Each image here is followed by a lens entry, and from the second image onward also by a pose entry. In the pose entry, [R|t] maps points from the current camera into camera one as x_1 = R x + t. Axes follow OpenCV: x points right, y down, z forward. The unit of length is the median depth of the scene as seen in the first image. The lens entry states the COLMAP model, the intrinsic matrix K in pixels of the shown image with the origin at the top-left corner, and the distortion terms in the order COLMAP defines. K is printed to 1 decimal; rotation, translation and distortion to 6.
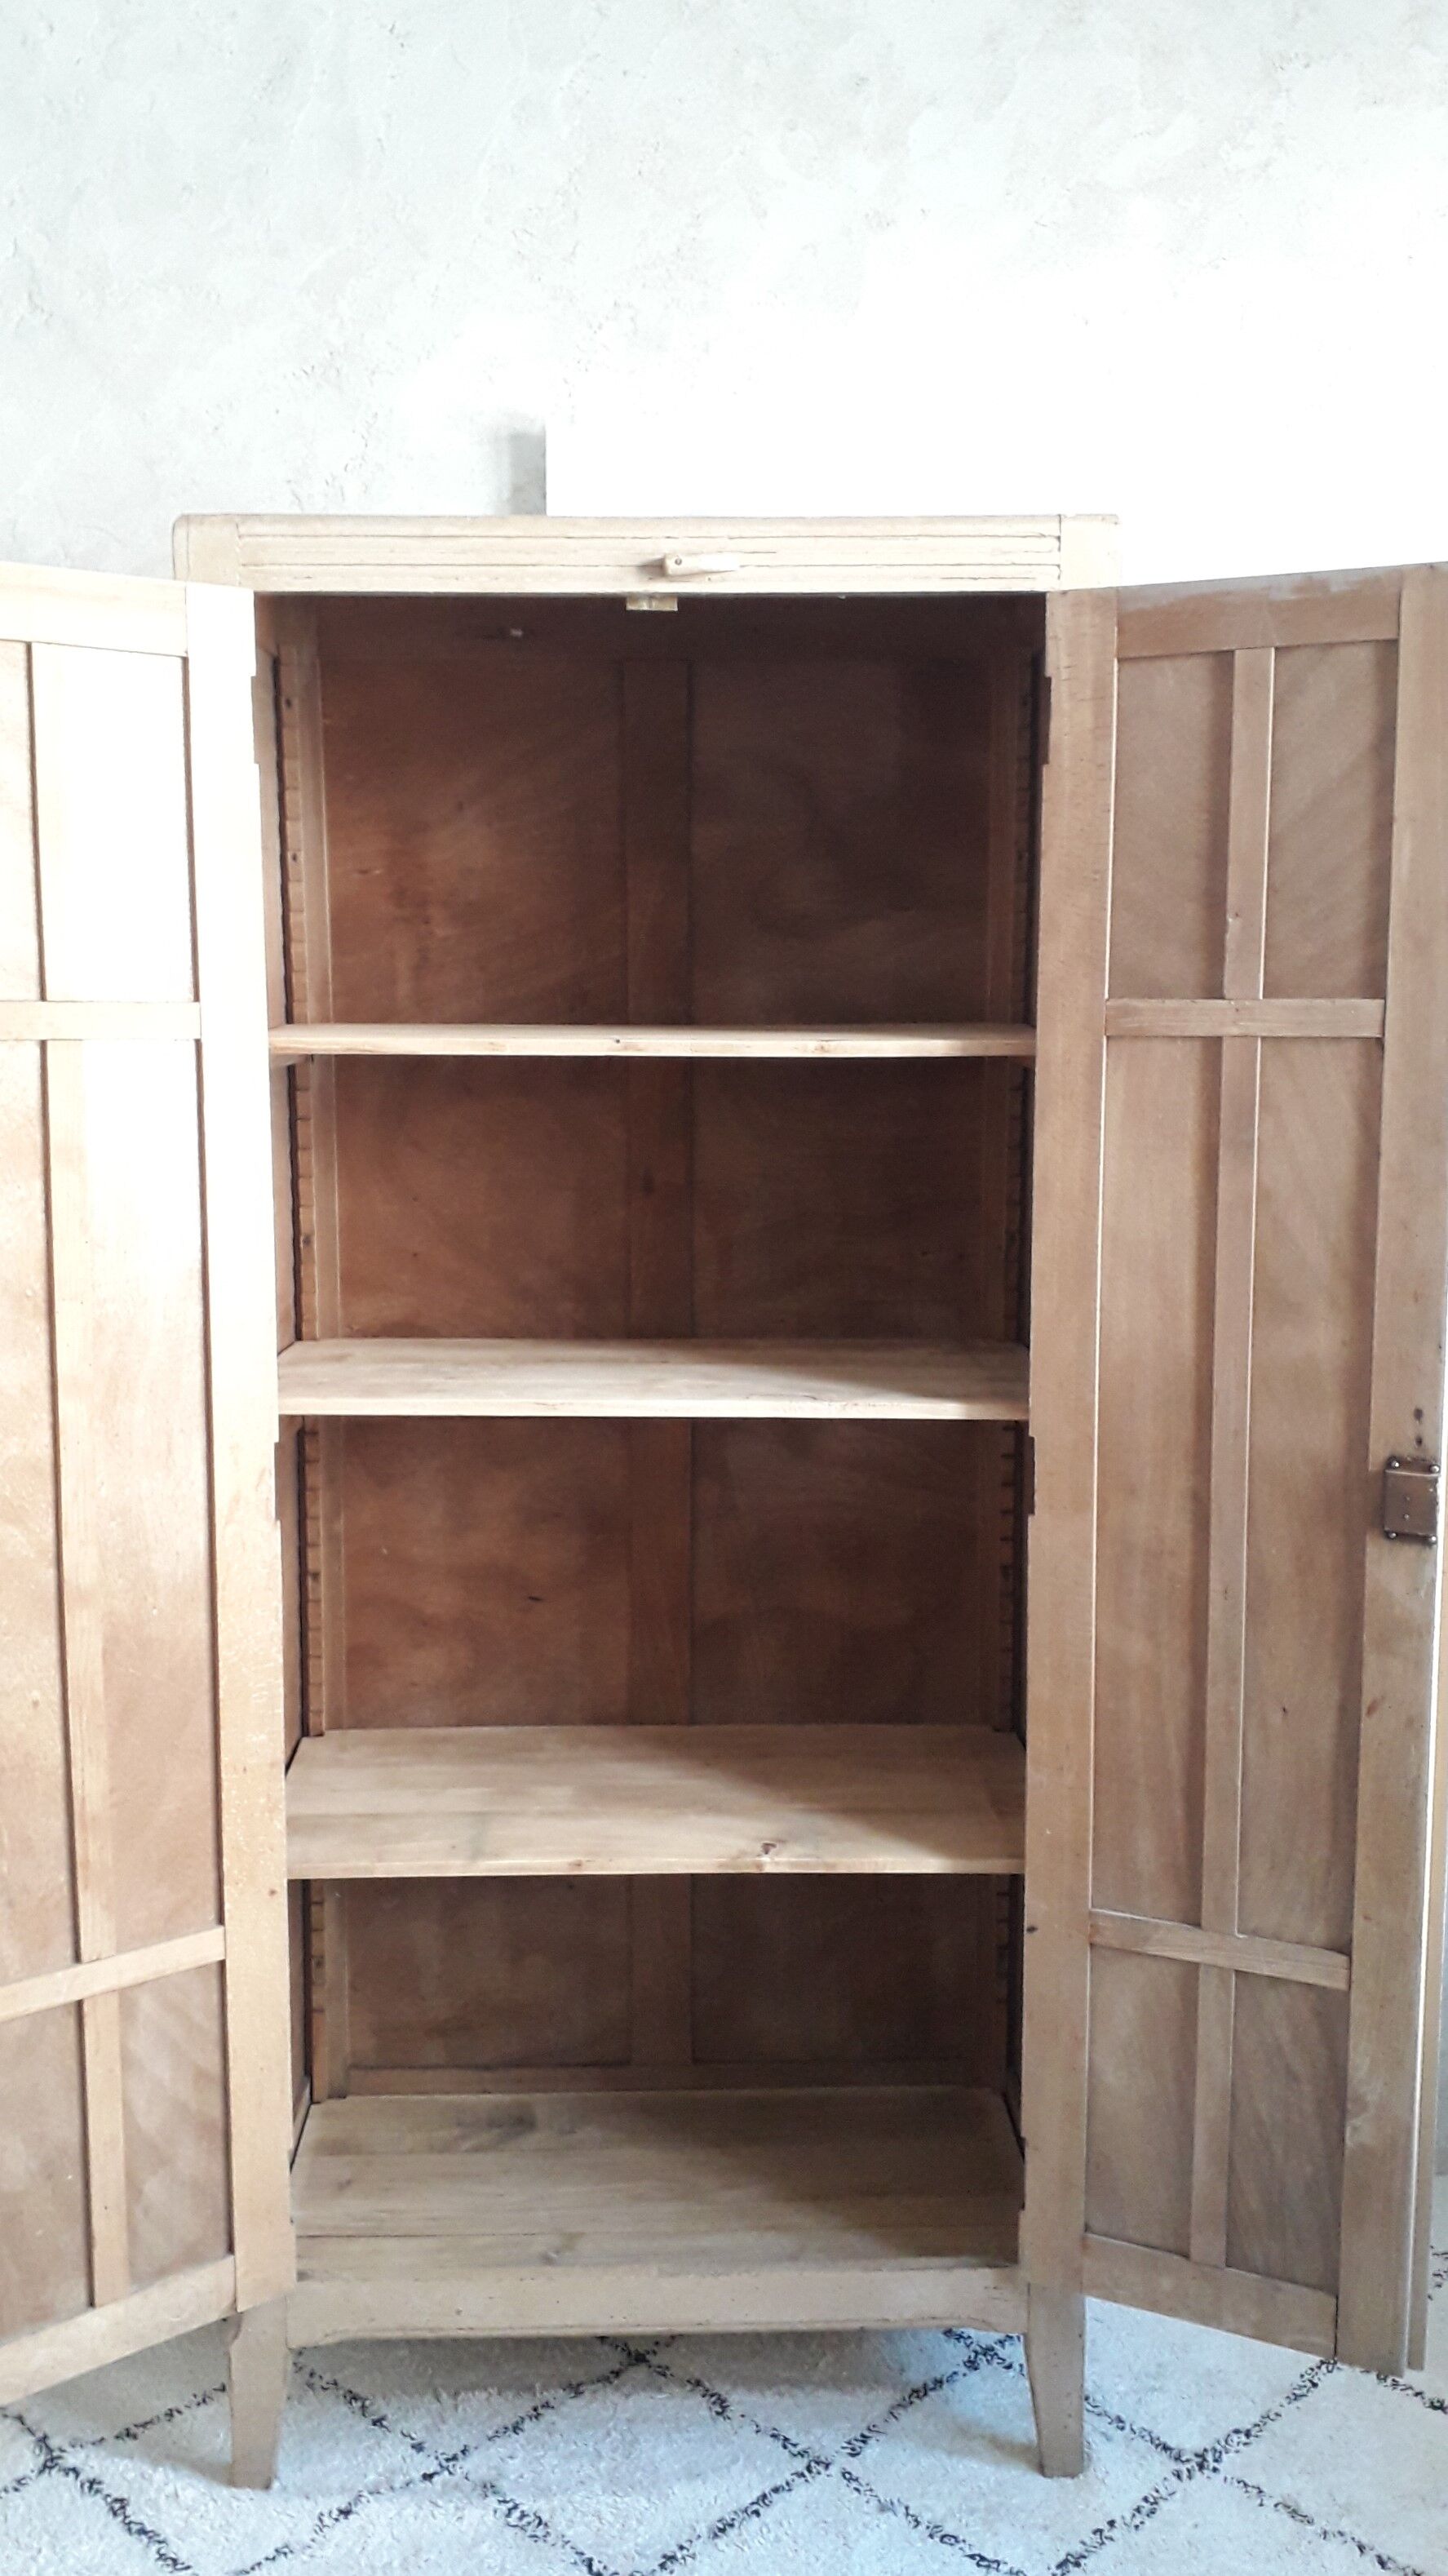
lens RADIAL K [[2124.0, 0, 710.8], [0, 2124.0, 1275.1], [0, 0, 1]] dist [0.057959, -0.087877]
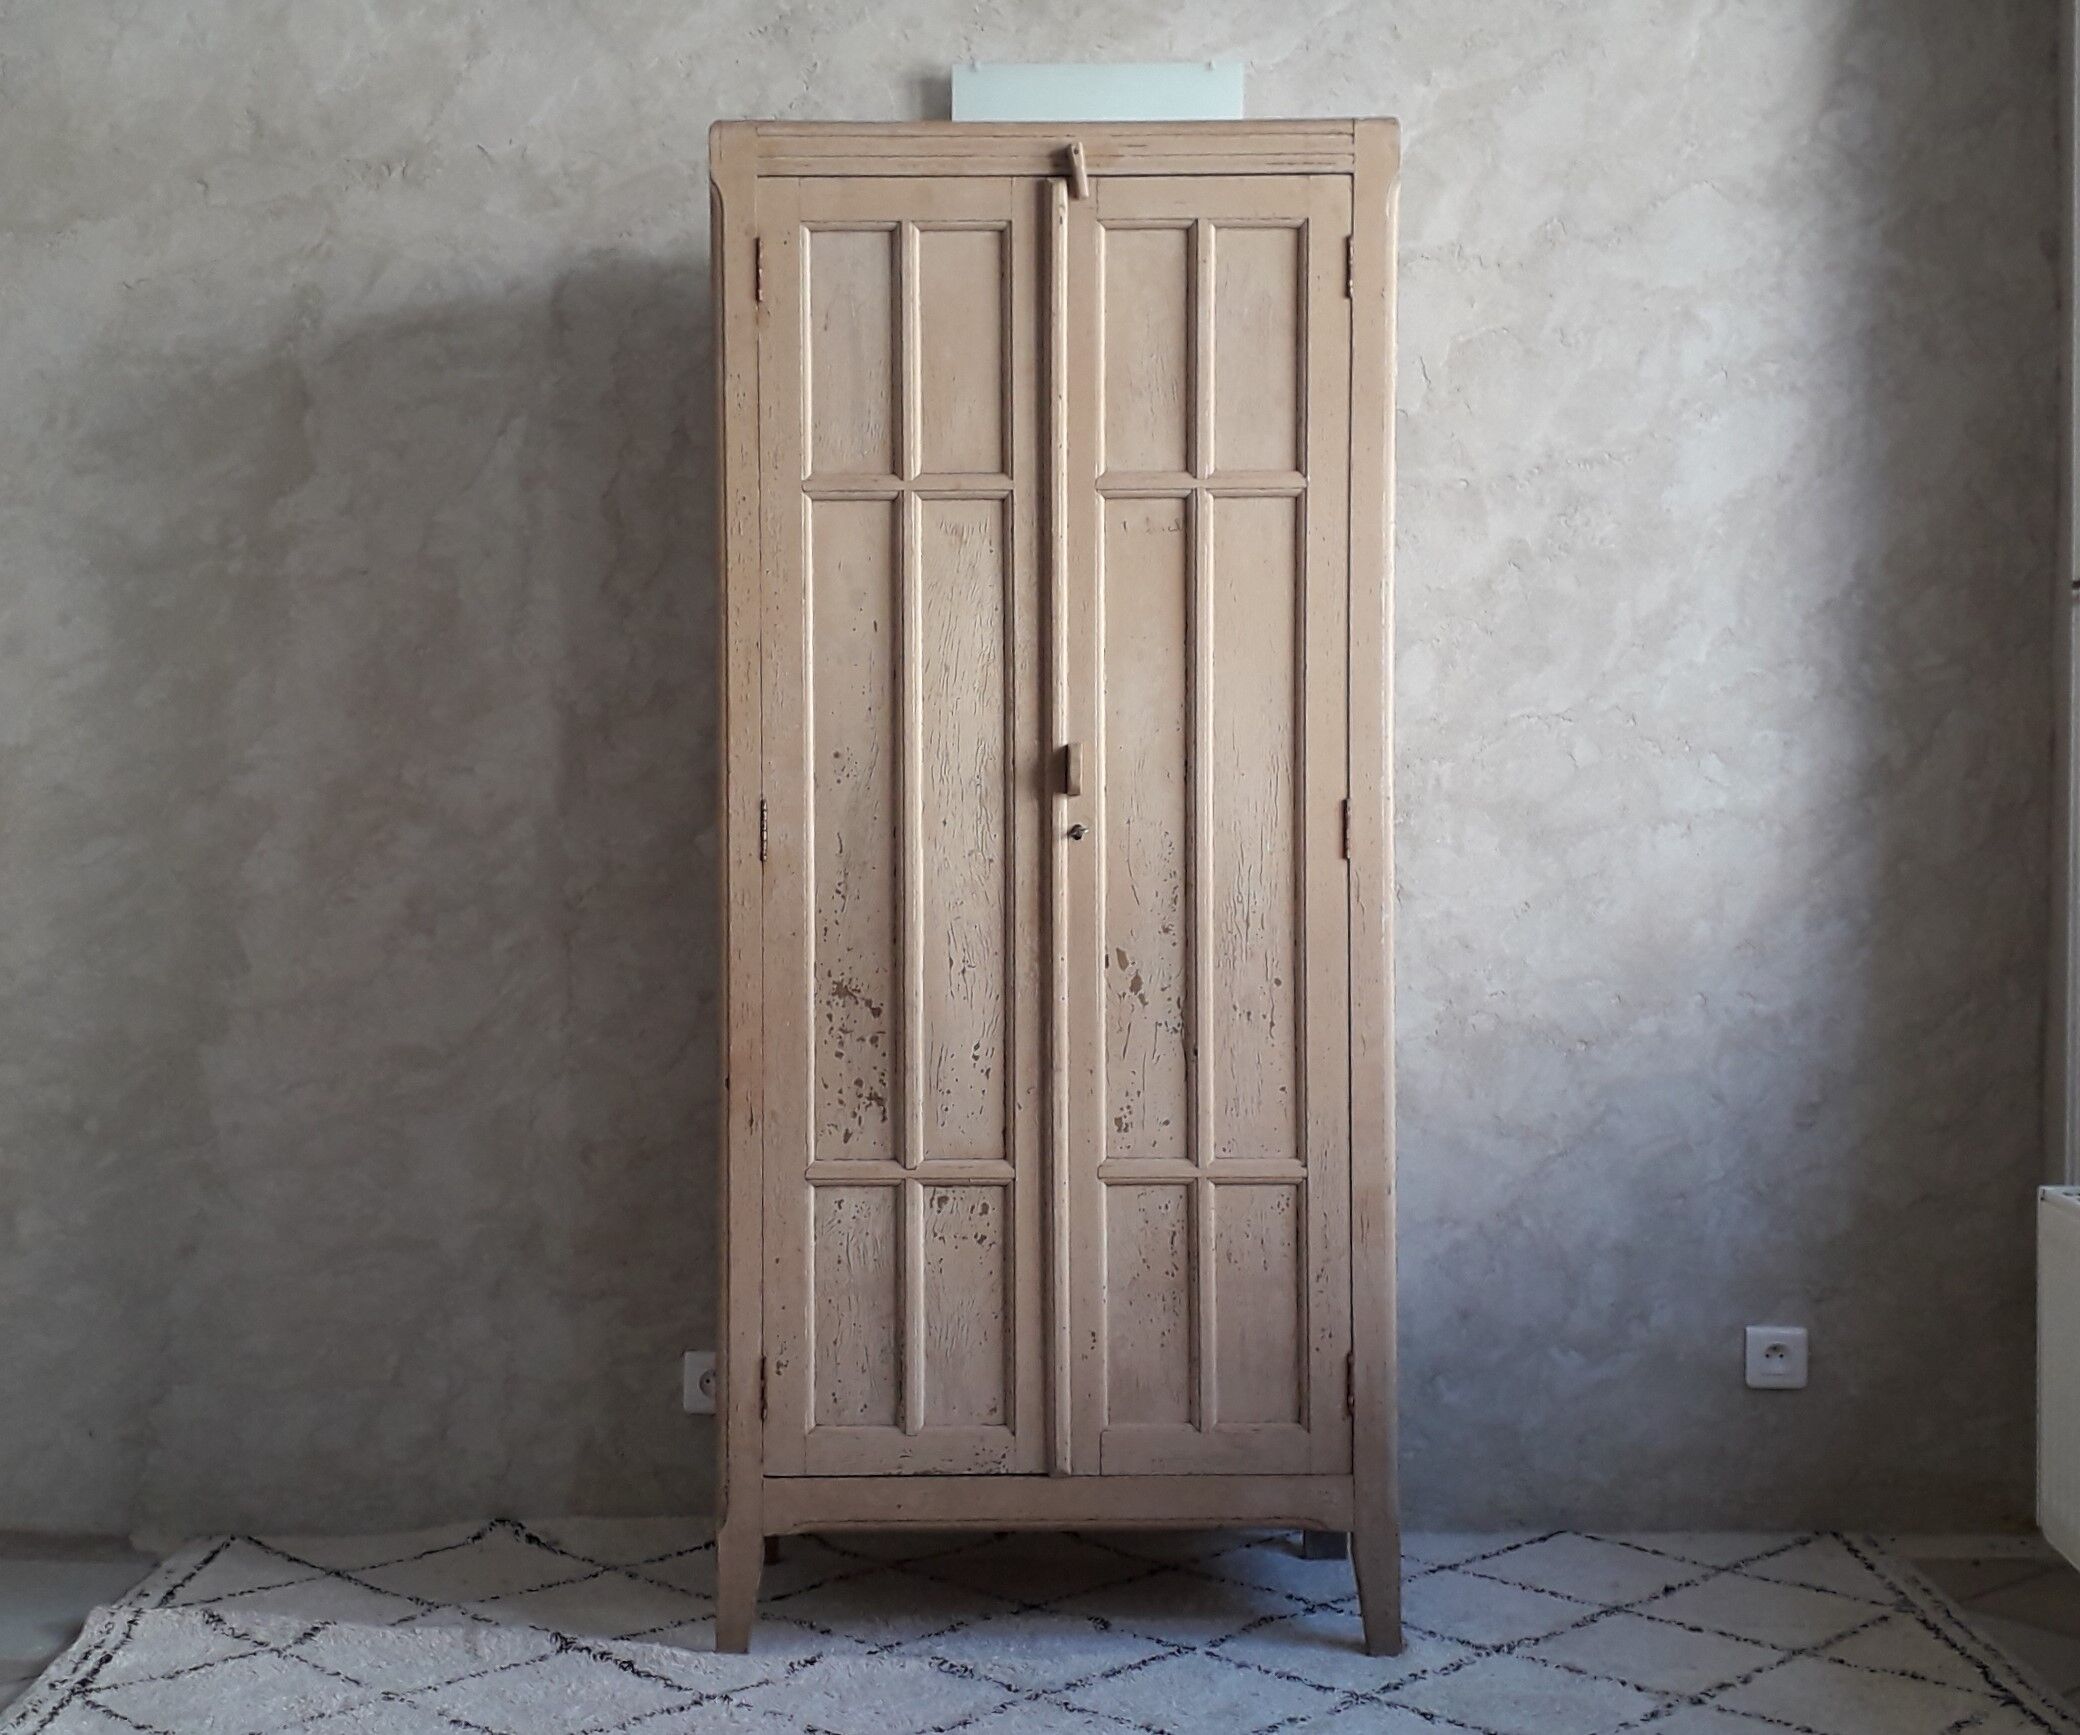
lens RADIAL K [[2572.6, 0, 955.9], [0, 2572.6, 861.4], [0, 0, 1]] dist [0.259477, -0.839339]
pose [[0.999985, -0.001130, -0.005388, -0.074226], [0.000515, 0.993618, -0.112792, 0.274822], [0.005481, 0.112788, 0.993604, -0.552202]]
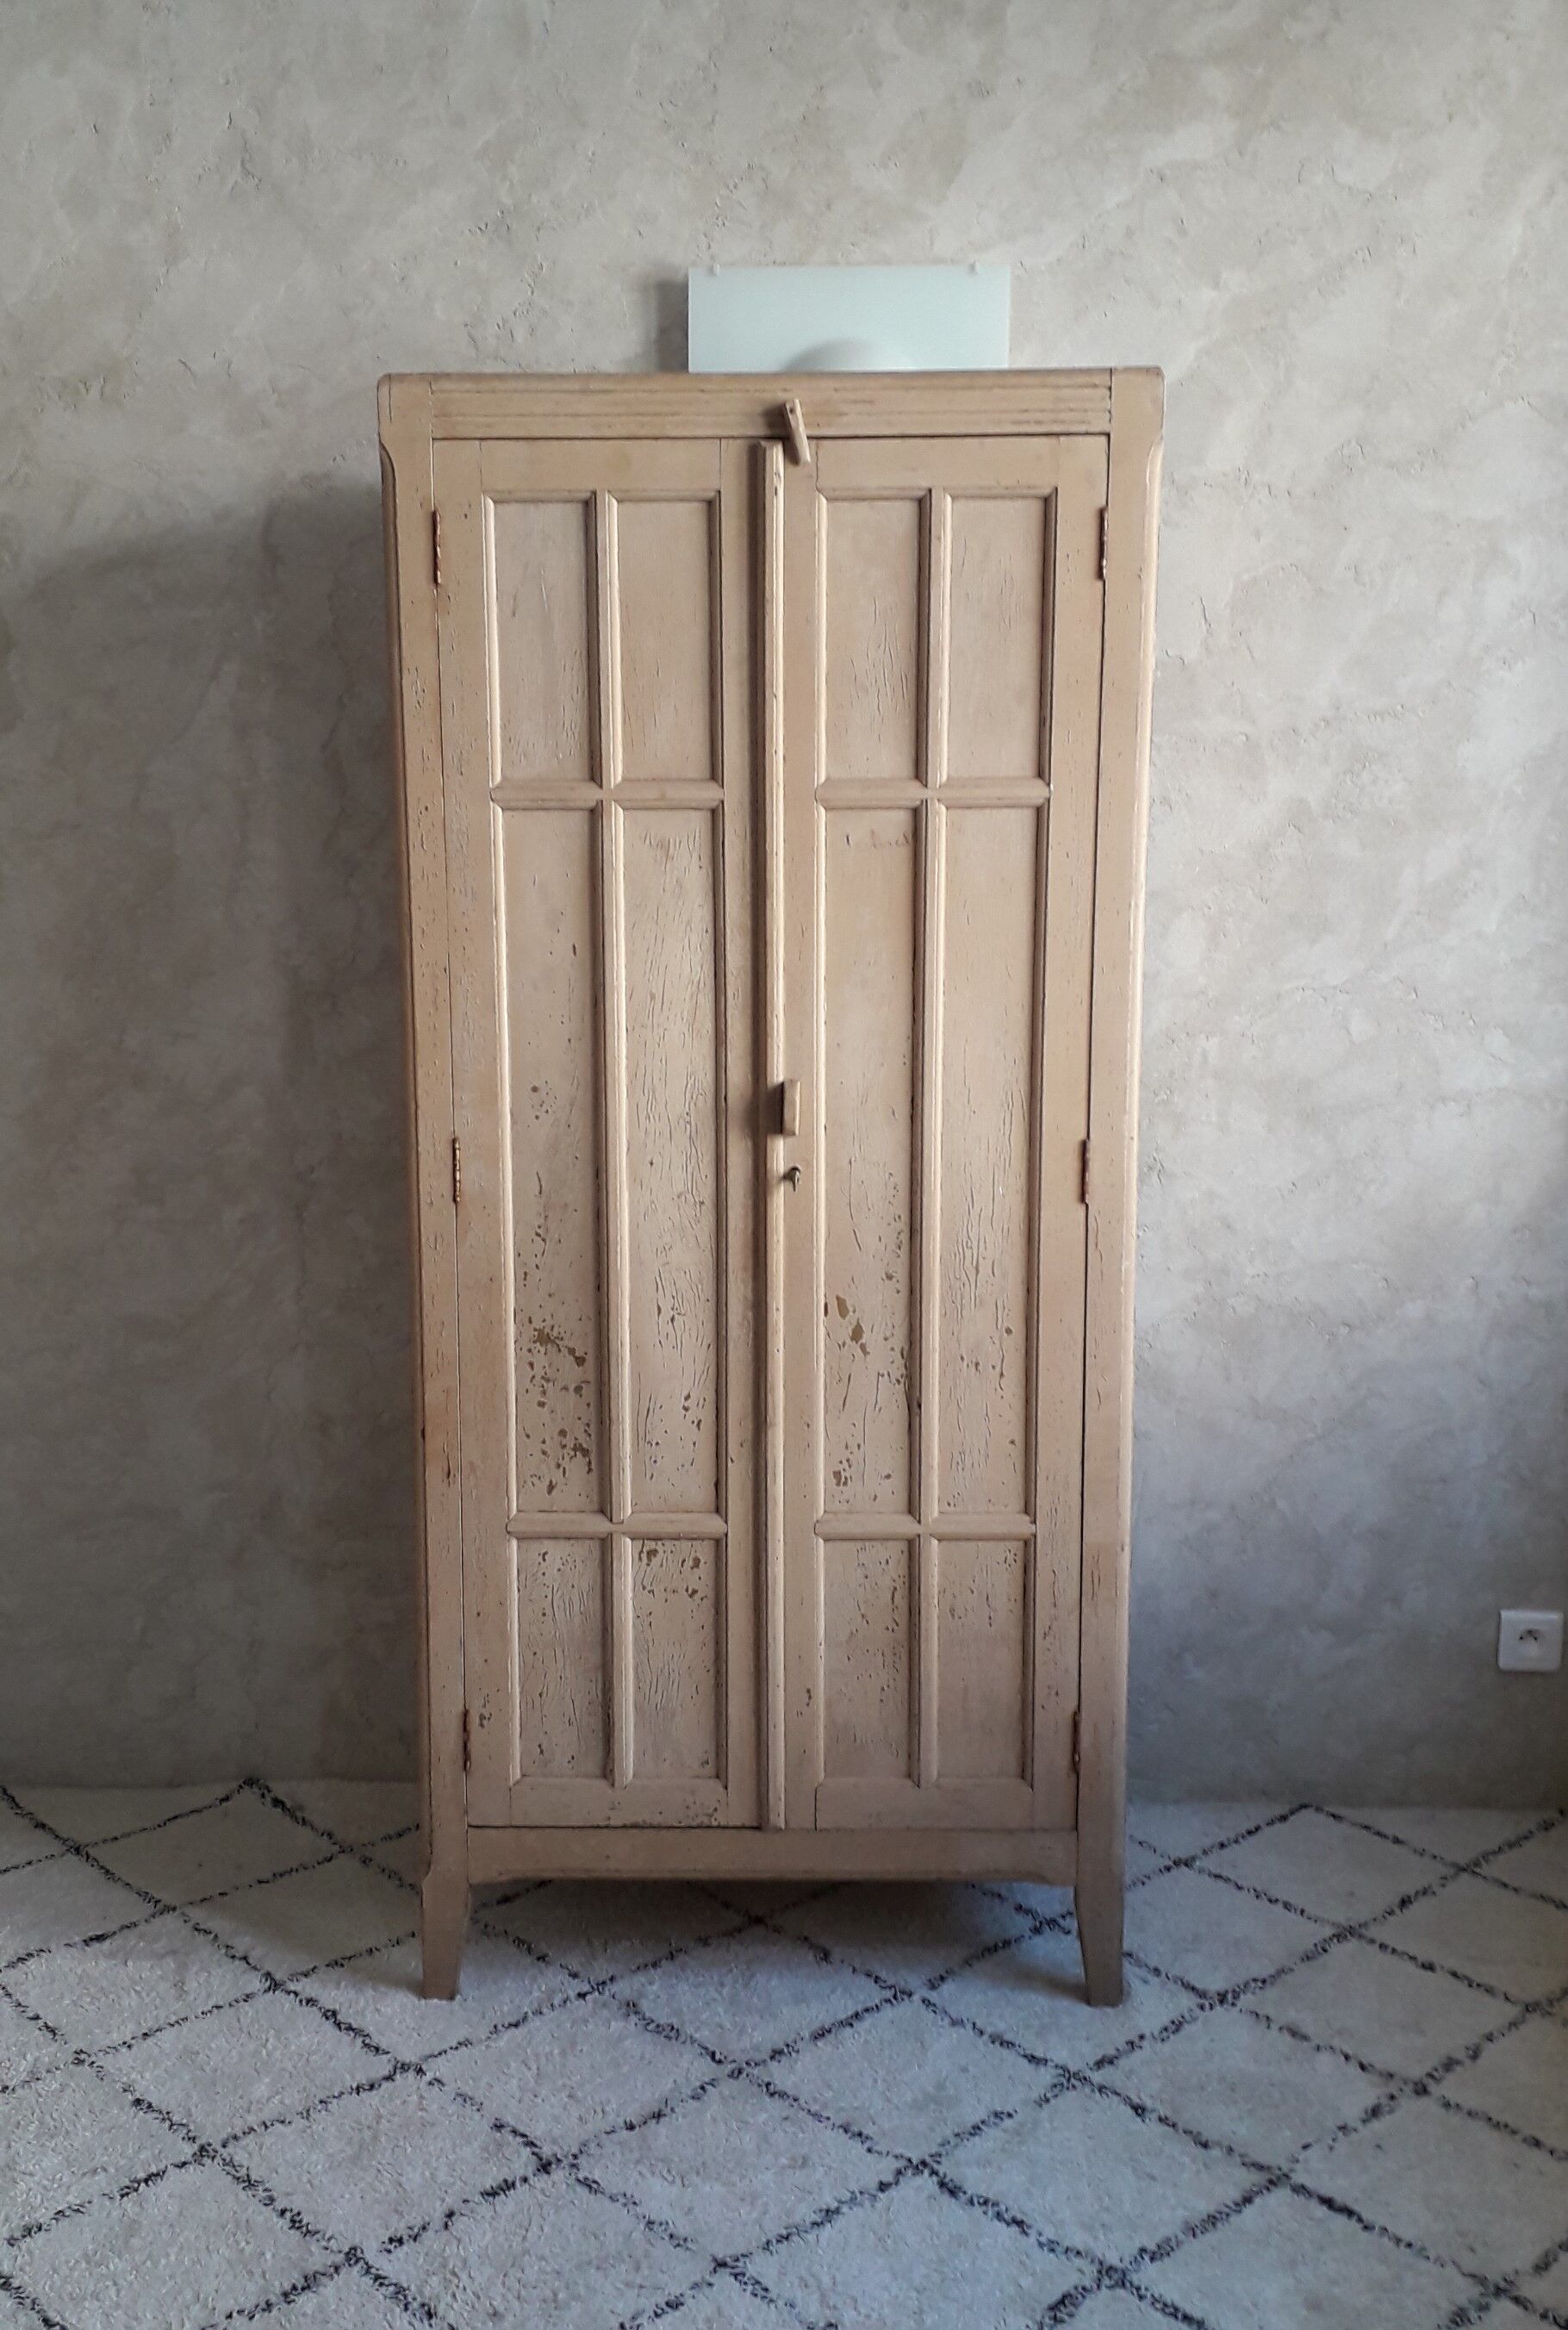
lens RADIAL K [[2206.6, 0, 784.0], [0, 2206.6, 1165.0], [0, 0, 1]] dist [0.201040, -0.524345]
pose [[0.999172, 0.007817, -0.039940, 0.030093], [-0.006211, 0.999173, 0.040172, 0.036649], [0.040221, -0.039890, 0.998394, -0.252089]]
